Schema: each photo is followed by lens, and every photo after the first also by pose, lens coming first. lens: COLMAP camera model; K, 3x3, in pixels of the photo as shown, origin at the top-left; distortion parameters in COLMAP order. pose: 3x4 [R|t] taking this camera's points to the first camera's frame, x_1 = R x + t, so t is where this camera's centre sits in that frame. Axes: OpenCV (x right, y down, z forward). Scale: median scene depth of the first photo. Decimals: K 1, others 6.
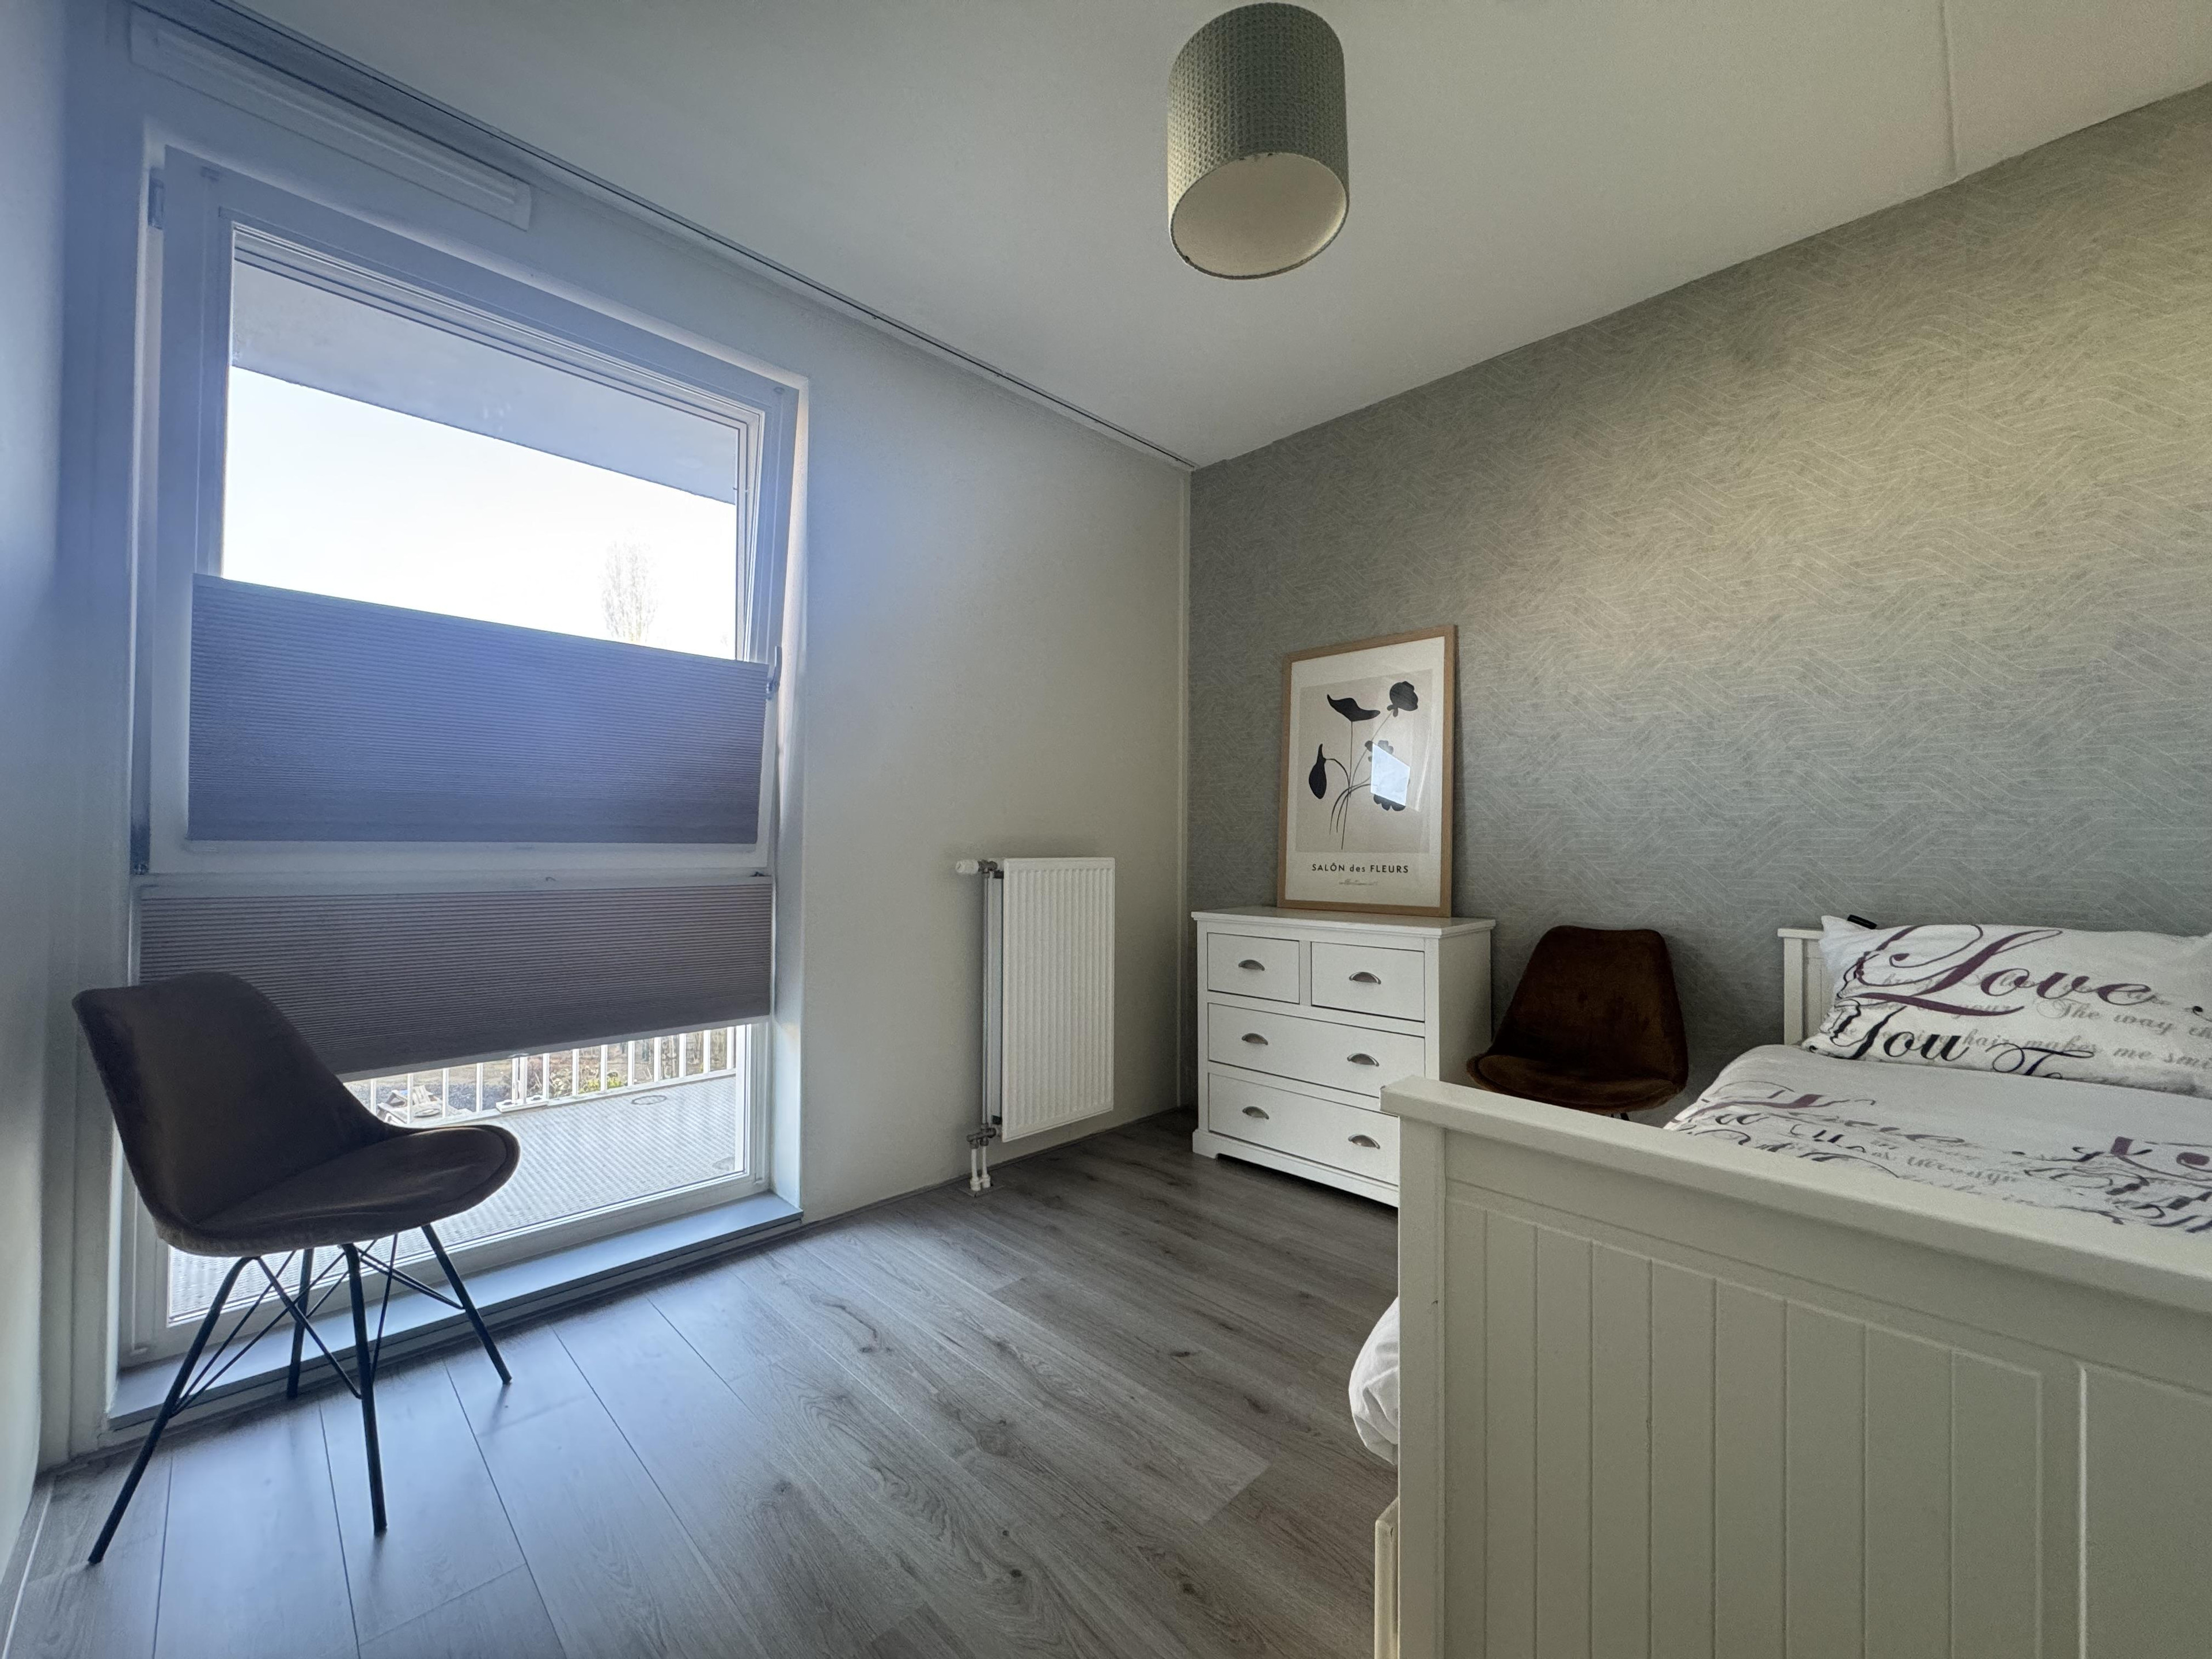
lens RADIAL K [[879.4, 0, 1107.1], [0, 879.4, 829.9], [0, 0, 1]] dist [-0.001816, -0.000447]
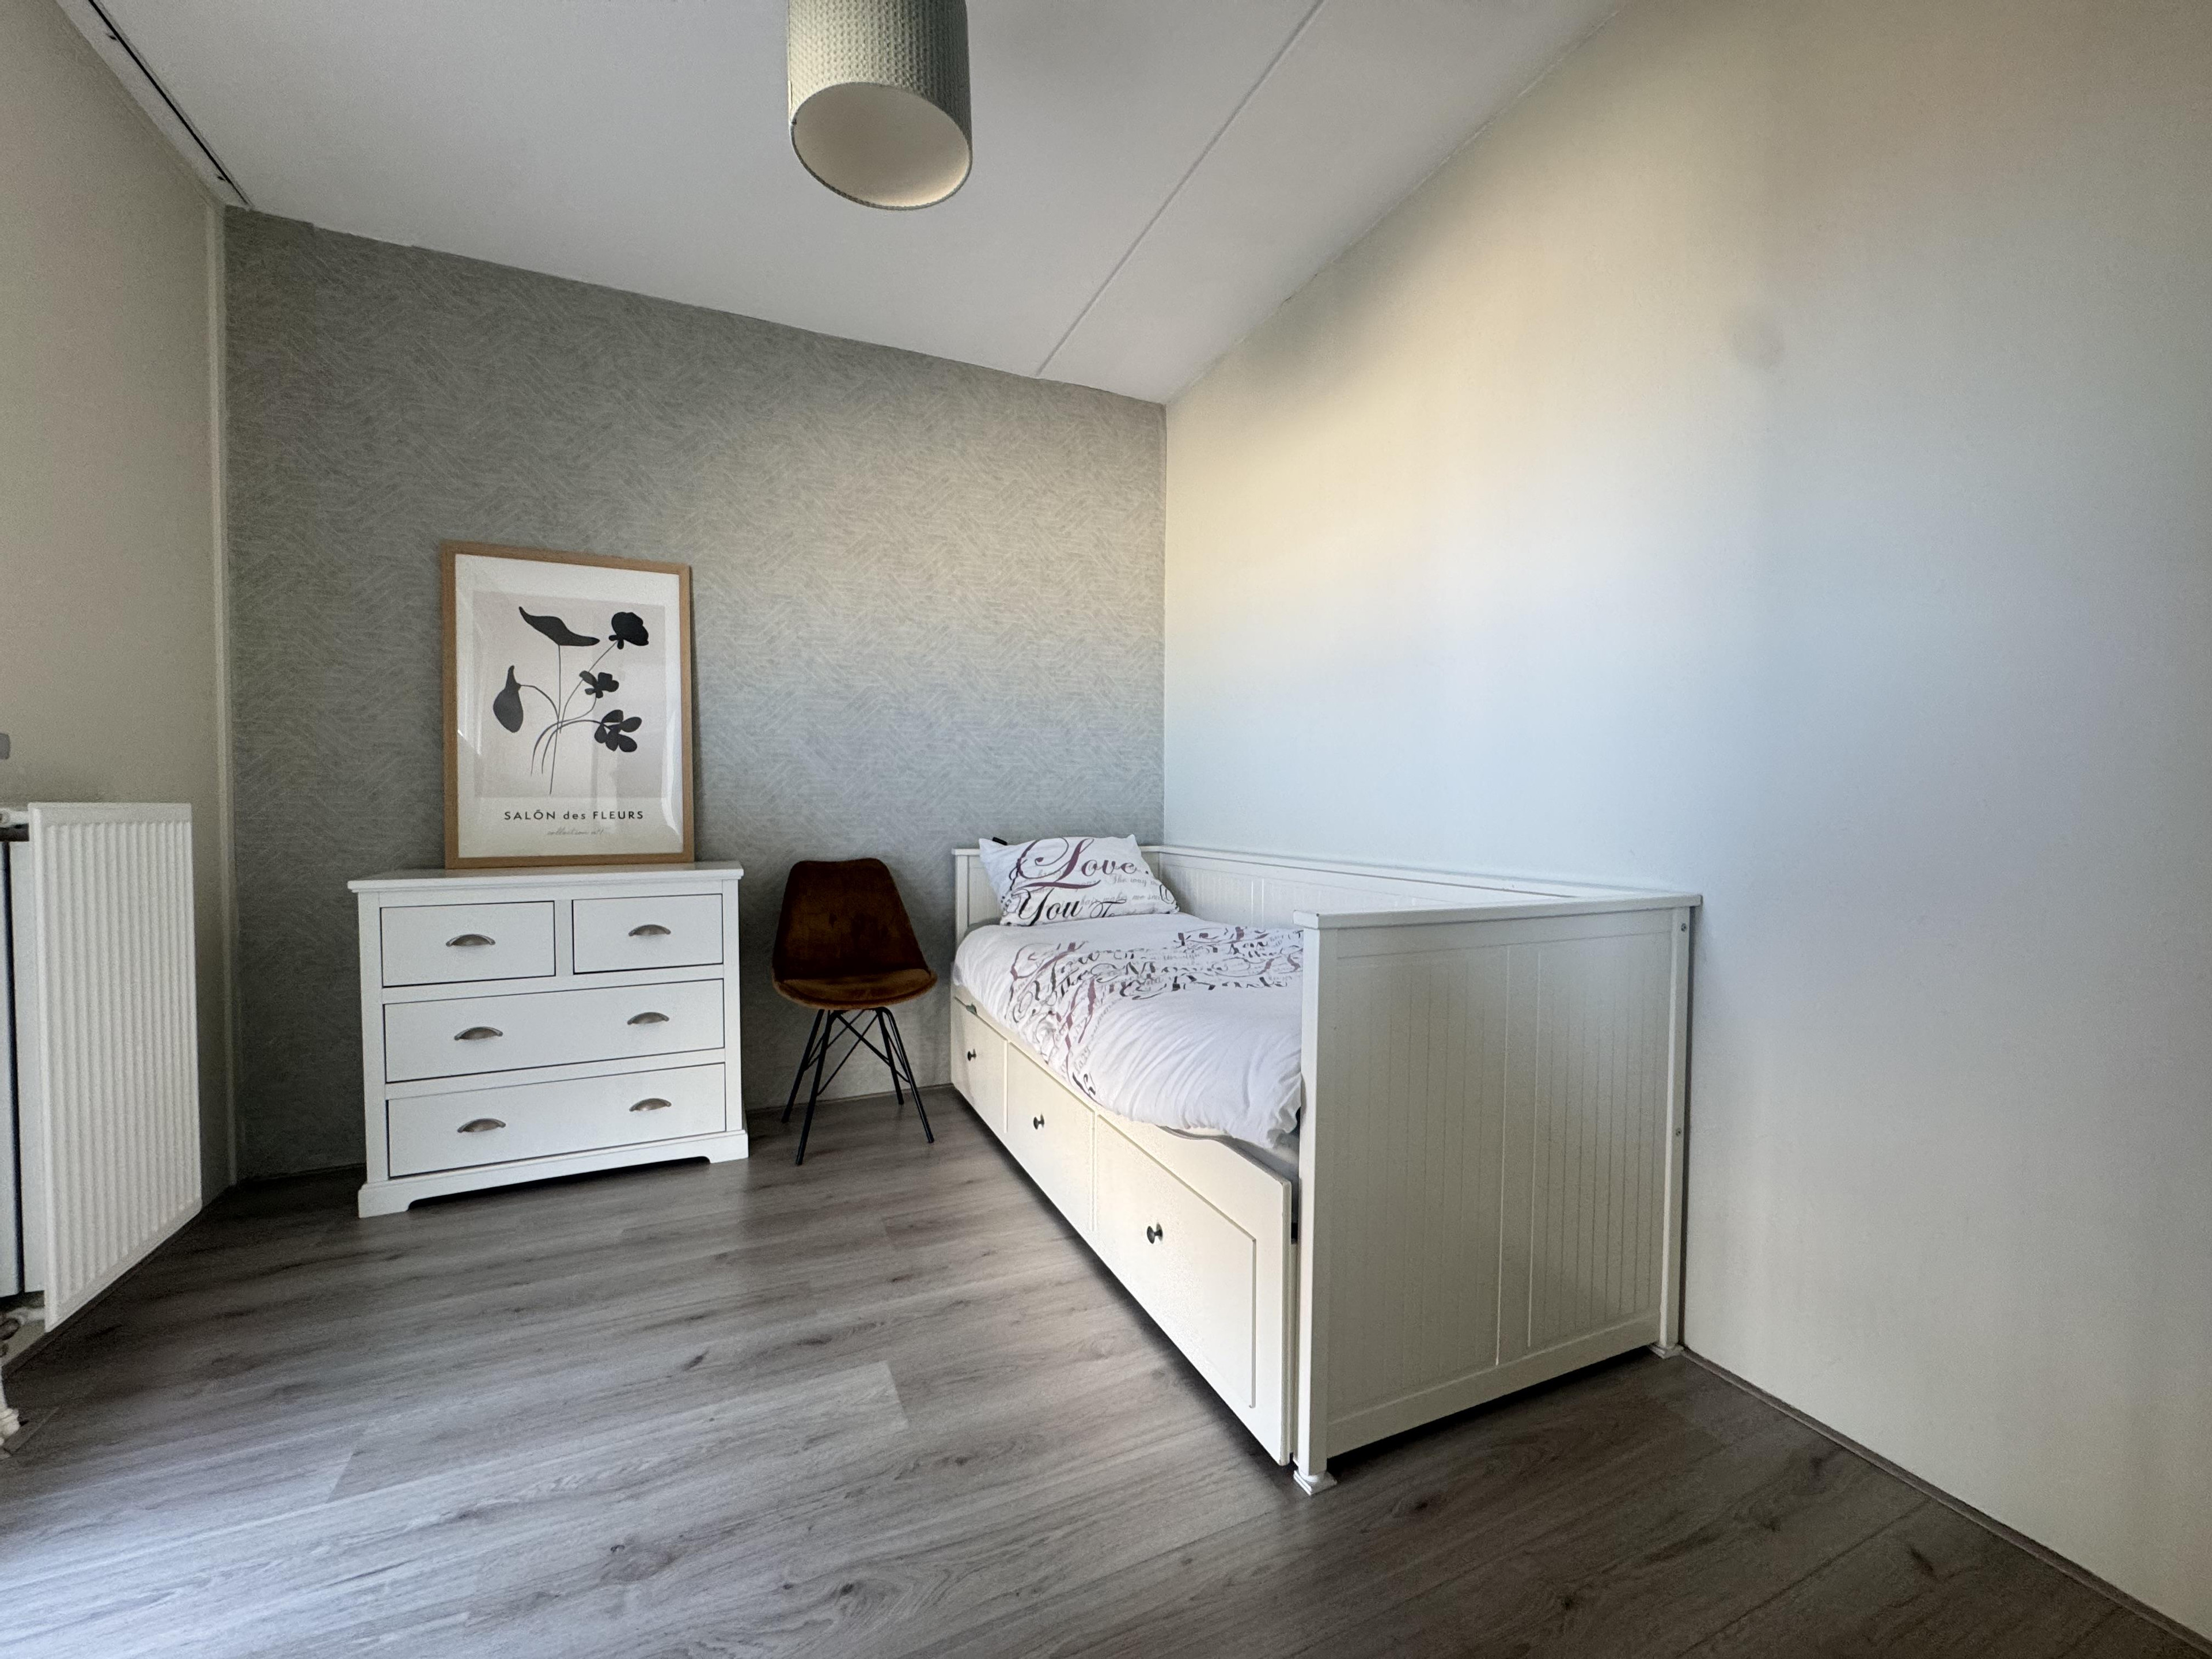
lens RADIAL K [[879.4, 0, 1107.1], [0, 879.4, 829.9], [0, 0, 1]] dist [-0.001816, -0.000447]
pose [[0.350520, -0.028803, 0.936112, -0.472285], [-0.015185, 0.999221, 0.036431, 0.024453], [-0.936432, -0.026985, 0.349809, 0.266883]]
